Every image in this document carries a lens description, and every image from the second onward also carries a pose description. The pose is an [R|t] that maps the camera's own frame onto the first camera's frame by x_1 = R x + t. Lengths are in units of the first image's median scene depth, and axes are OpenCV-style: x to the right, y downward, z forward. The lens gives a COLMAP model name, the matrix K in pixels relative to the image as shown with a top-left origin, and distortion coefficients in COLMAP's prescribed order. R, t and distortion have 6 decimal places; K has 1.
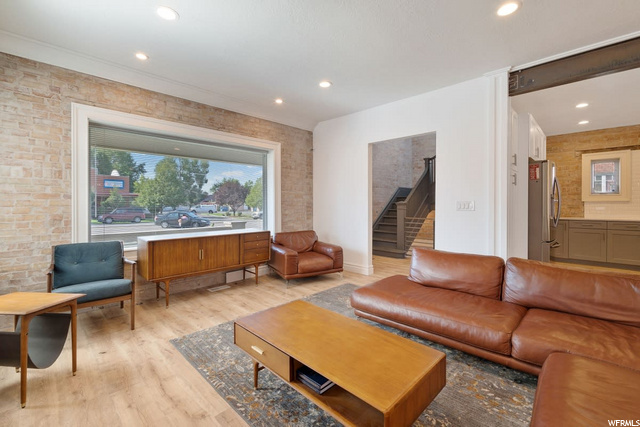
lens RADIAL K [[279.2, 0, 320.4], [0, 279.2, 202.8], [0, 0, 1]] dist [0.000284, 0.000048]
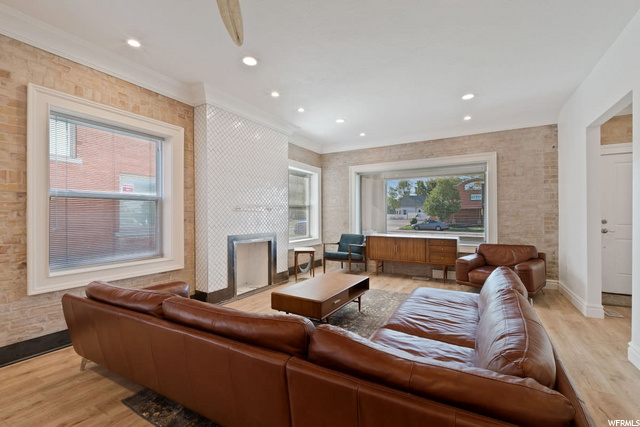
lens RADIAL K [[277.2, 0, 320.0], [0, 277.2, 213.5], [0, 0, 1]] dist [-0.000444, -0.000189]
pose [[0.251356, -0.009987, -0.967843, 0.755872], [0.004342, 0.999948, -0.009190, 0.007667], [0.967885, -0.001892, 0.251386, 0.194198]]
